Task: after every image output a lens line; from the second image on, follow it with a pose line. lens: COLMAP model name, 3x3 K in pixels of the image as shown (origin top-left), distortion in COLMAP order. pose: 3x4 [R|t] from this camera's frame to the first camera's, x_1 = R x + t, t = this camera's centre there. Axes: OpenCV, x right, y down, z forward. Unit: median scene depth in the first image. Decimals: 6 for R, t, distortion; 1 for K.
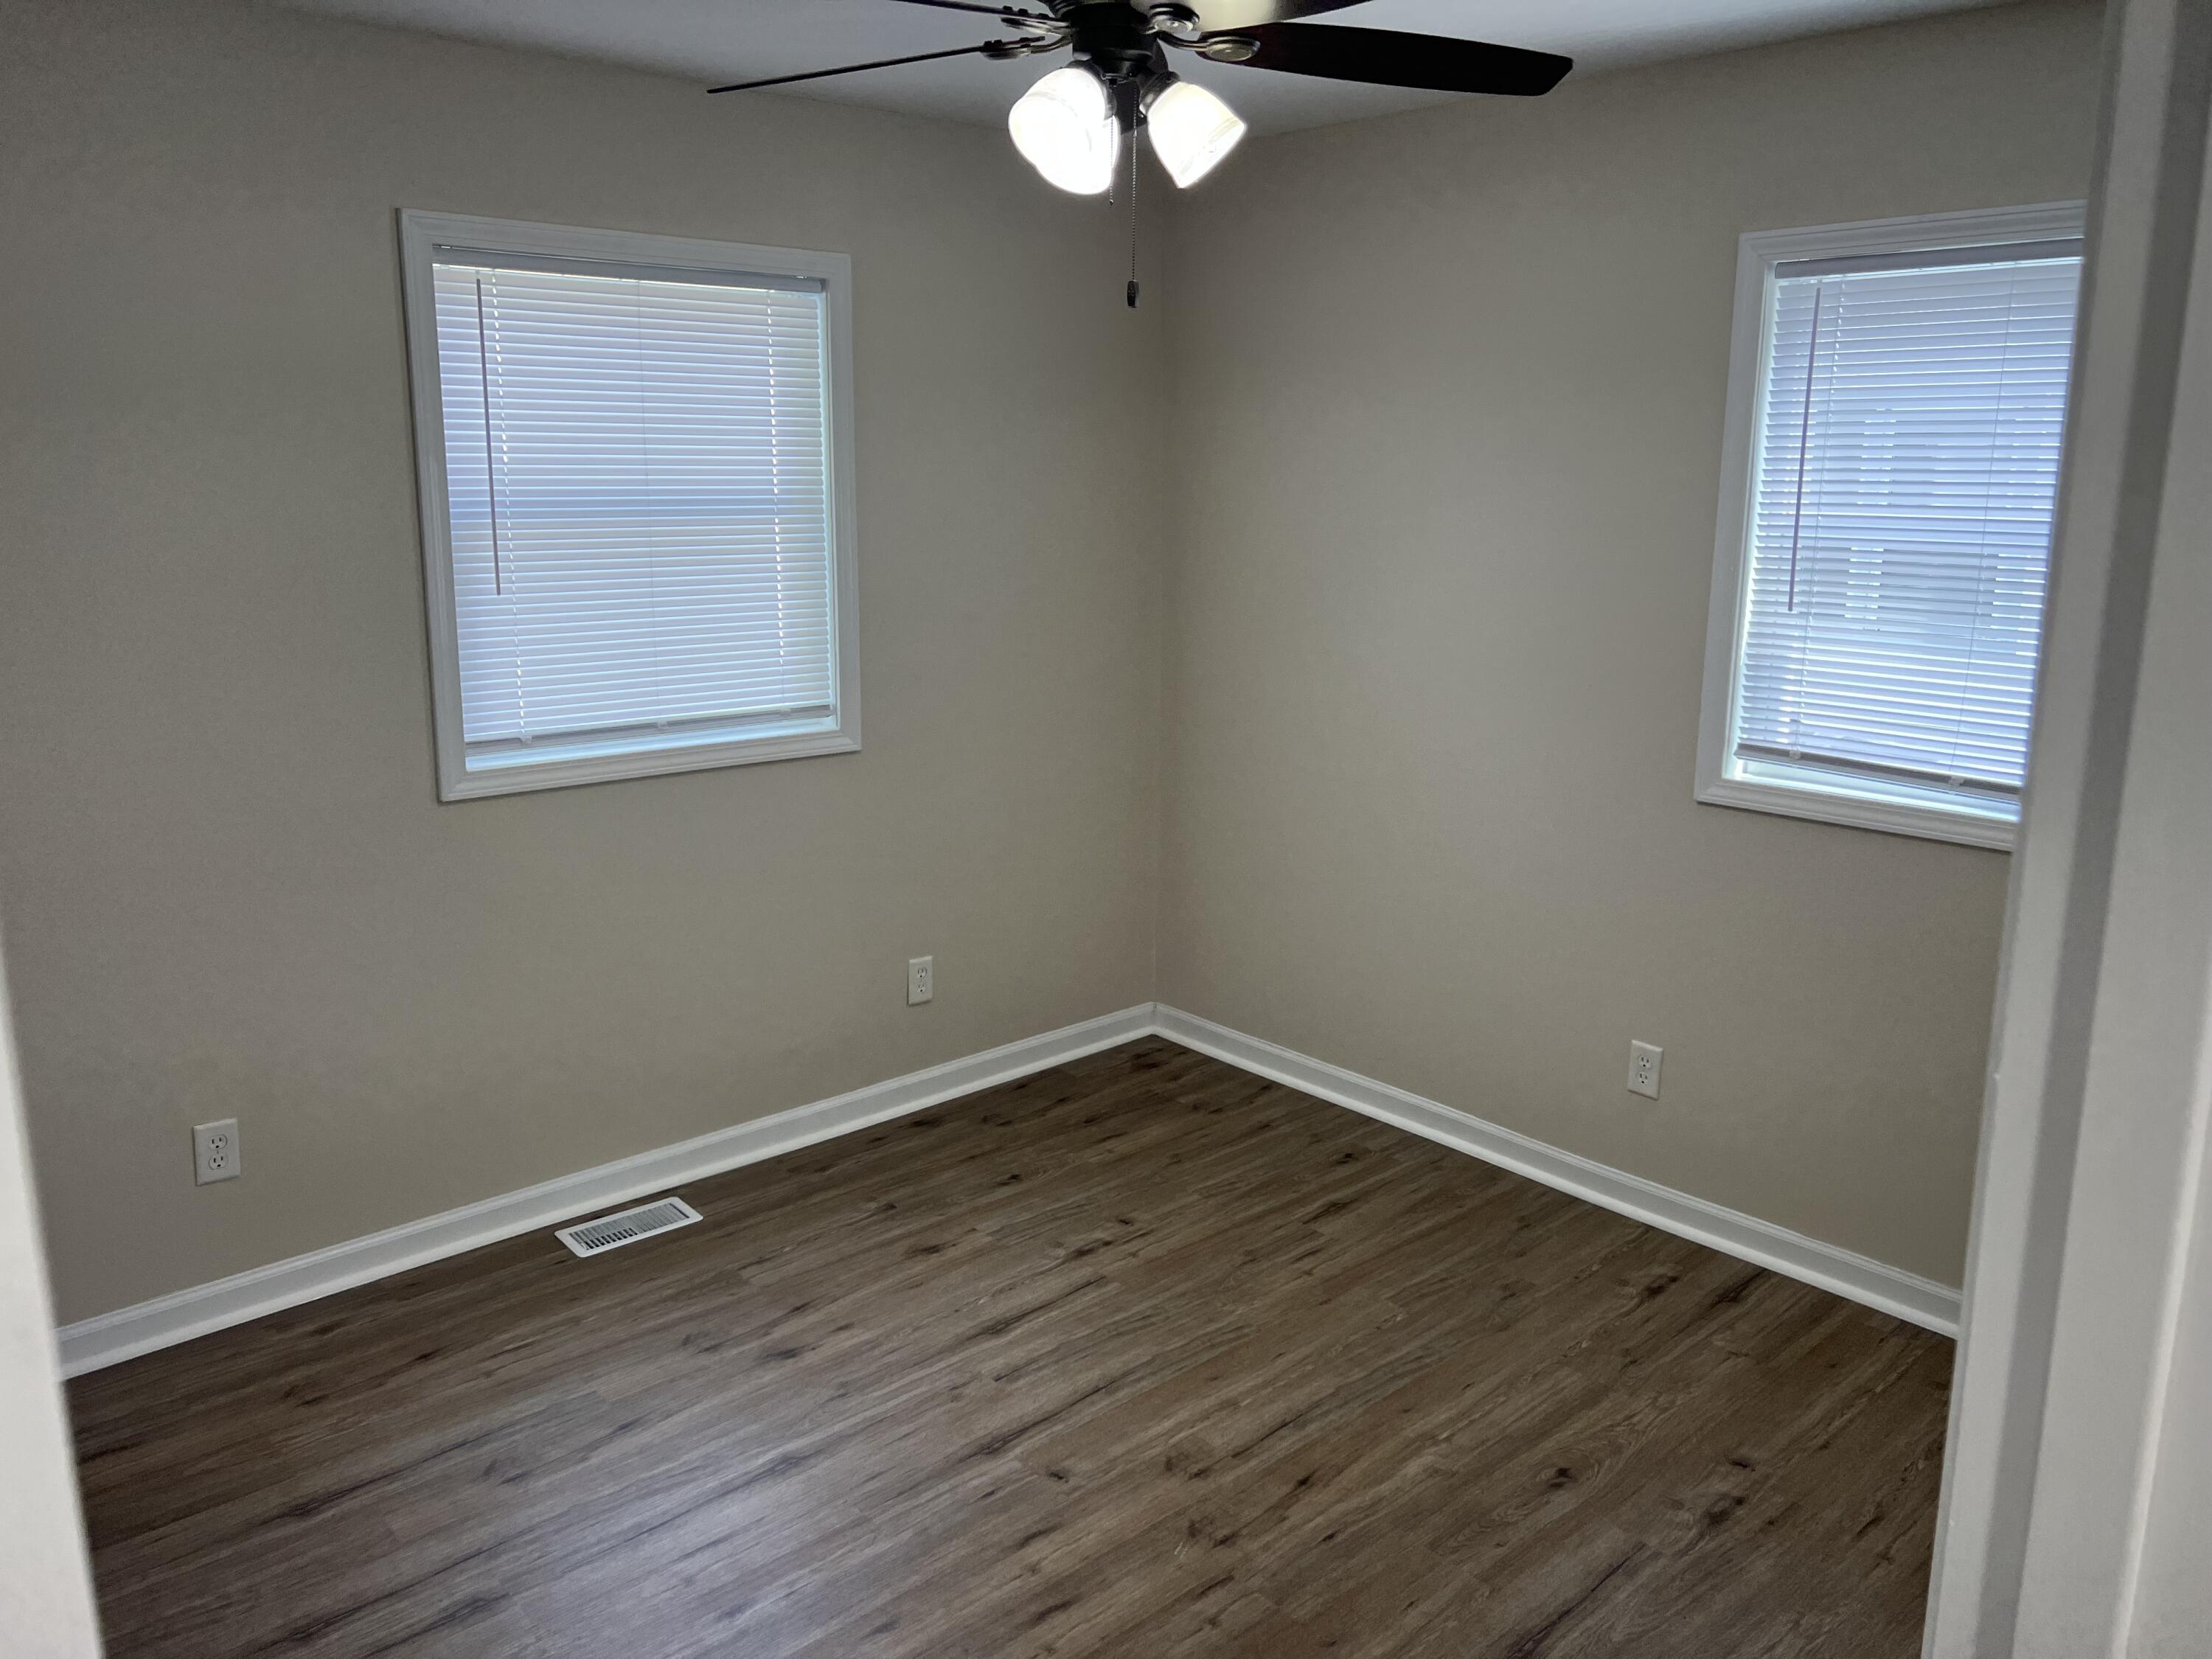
lens RADIAL K [[1661.4, 0, 1108.4], [0, 1661.4, 814.4], [0, 0, 1]] dist [0.061430, -0.075670]
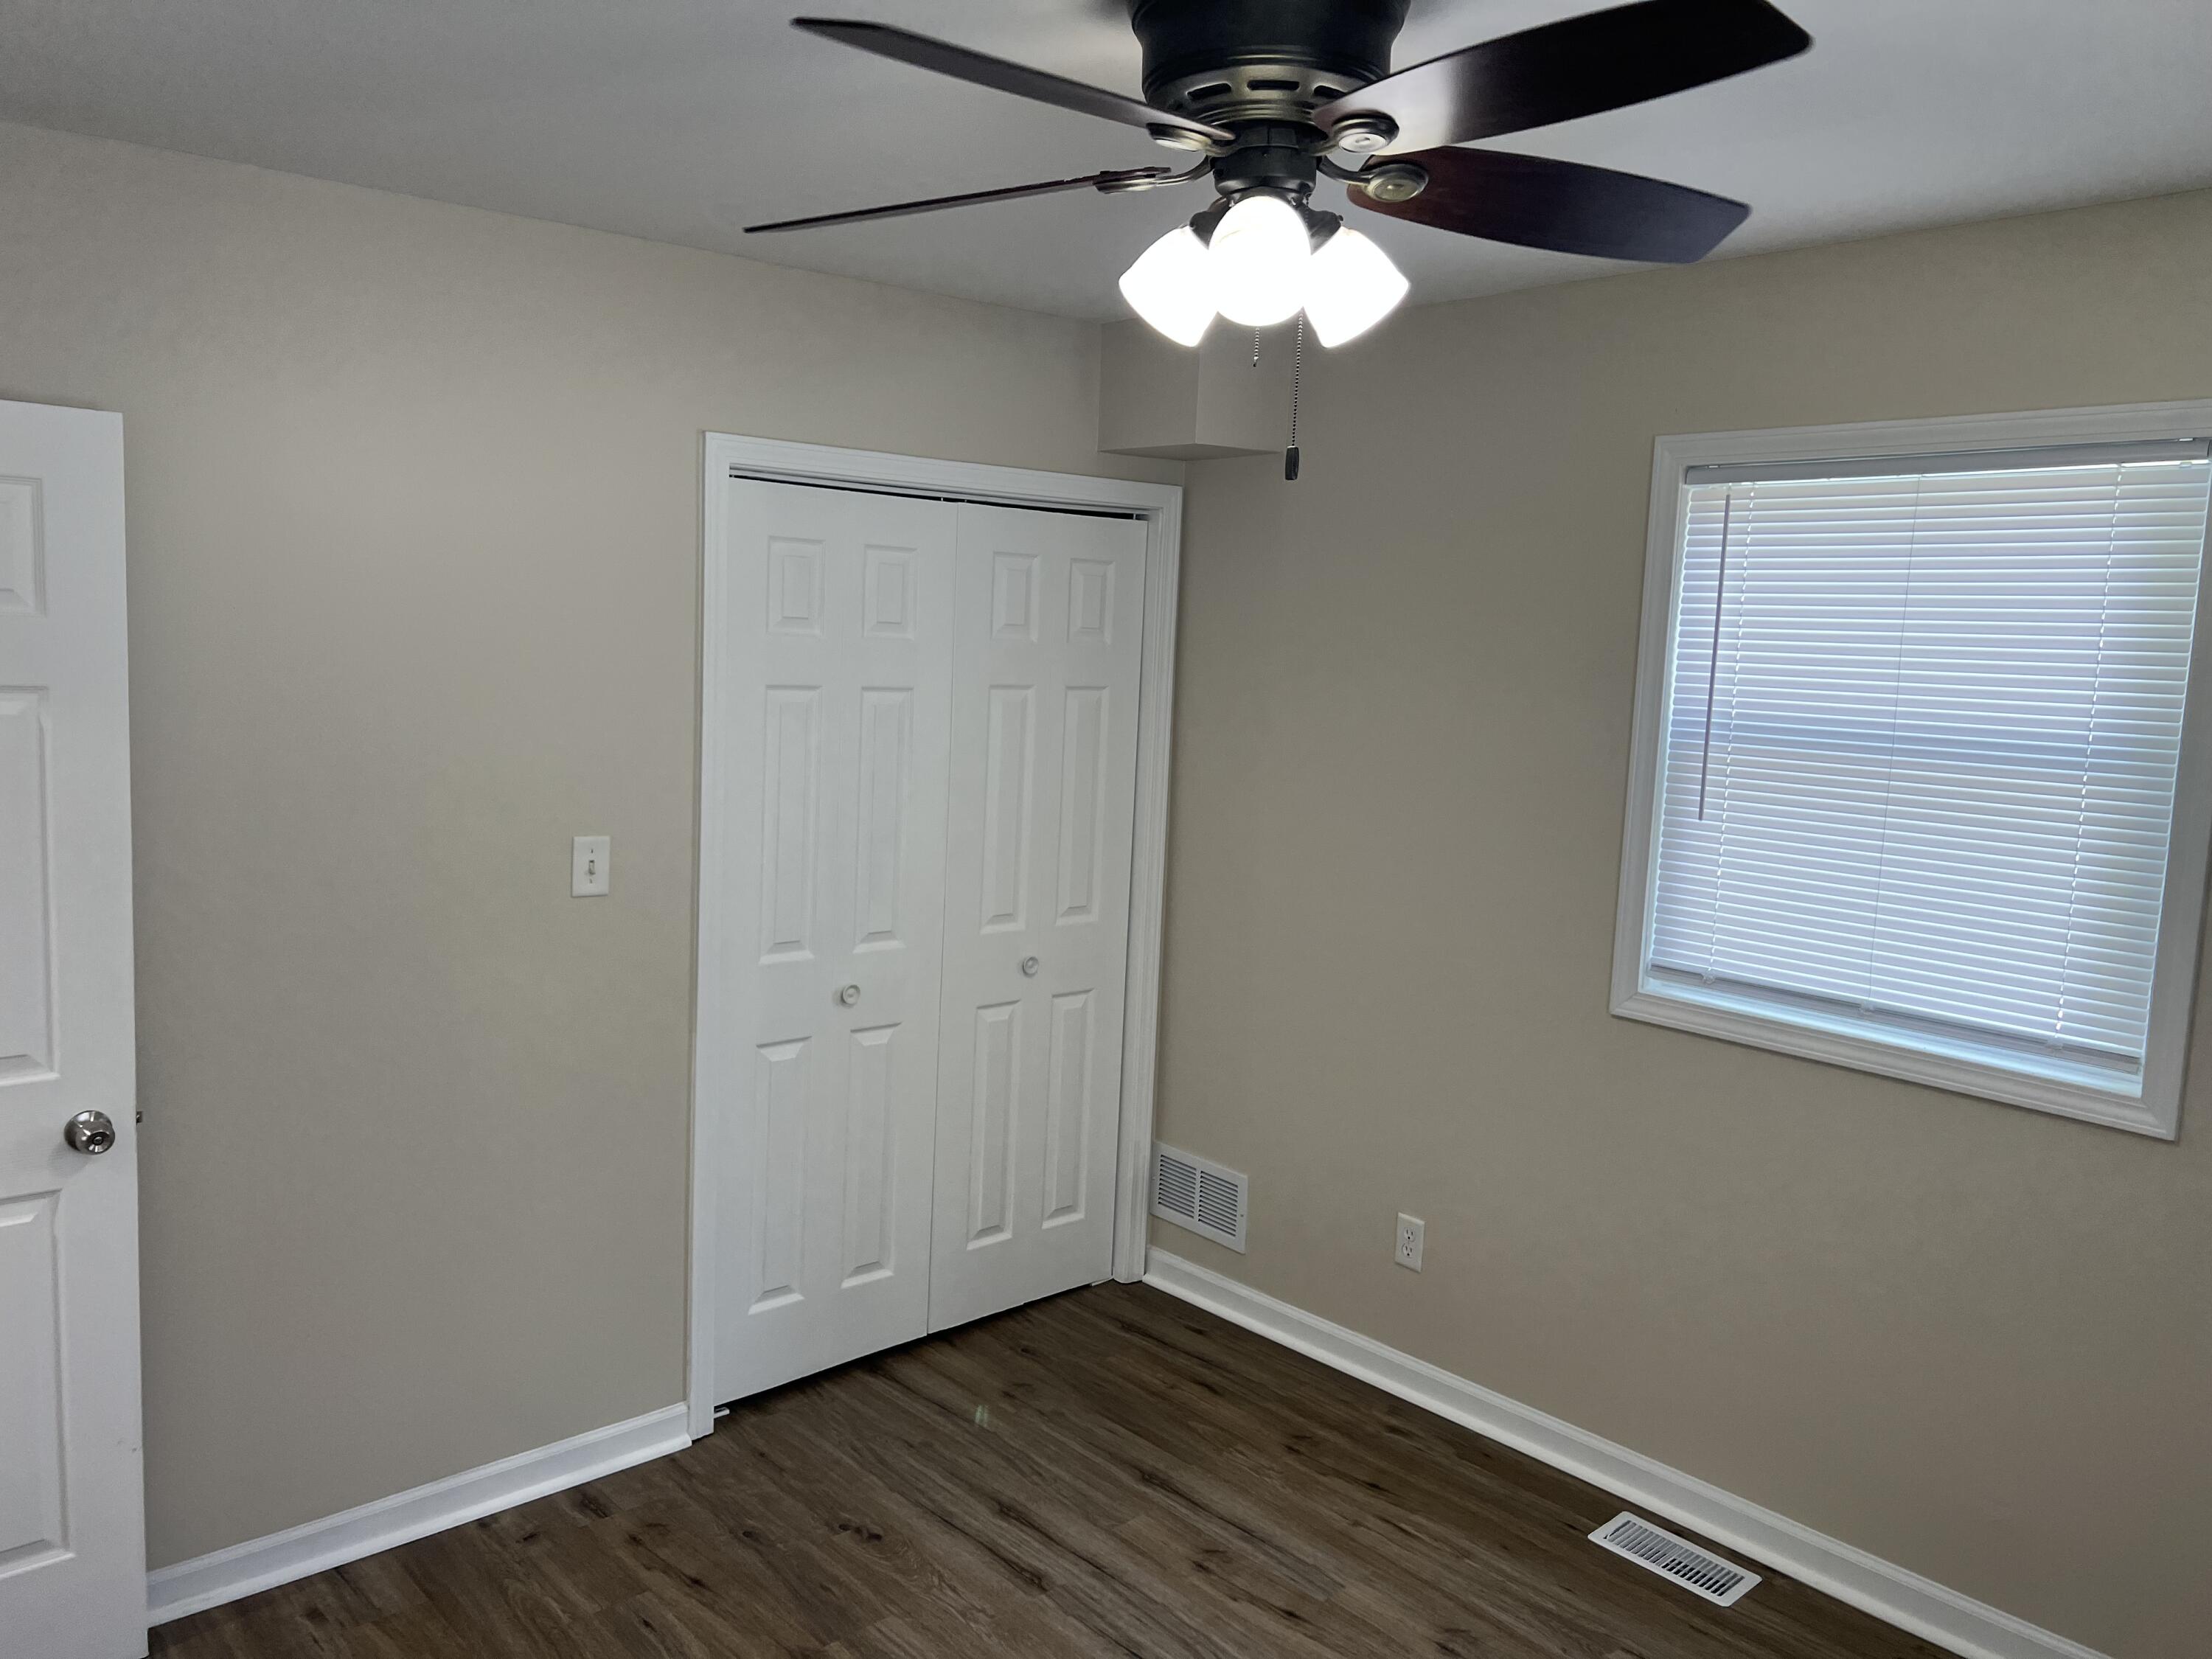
lens RADIAL K [[1661.4, 0, 1118.6], [0, 1661.4, 810.5], [0, 0, 1]] dist [0.061430, -0.075670]
pose [[-0.000114, 0.099648, -0.995023, 0.594798], [-0.246074, 0.964424, 0.096612, -0.152017], [0.969251, 0.244860, 0.024410, 0.683089]]
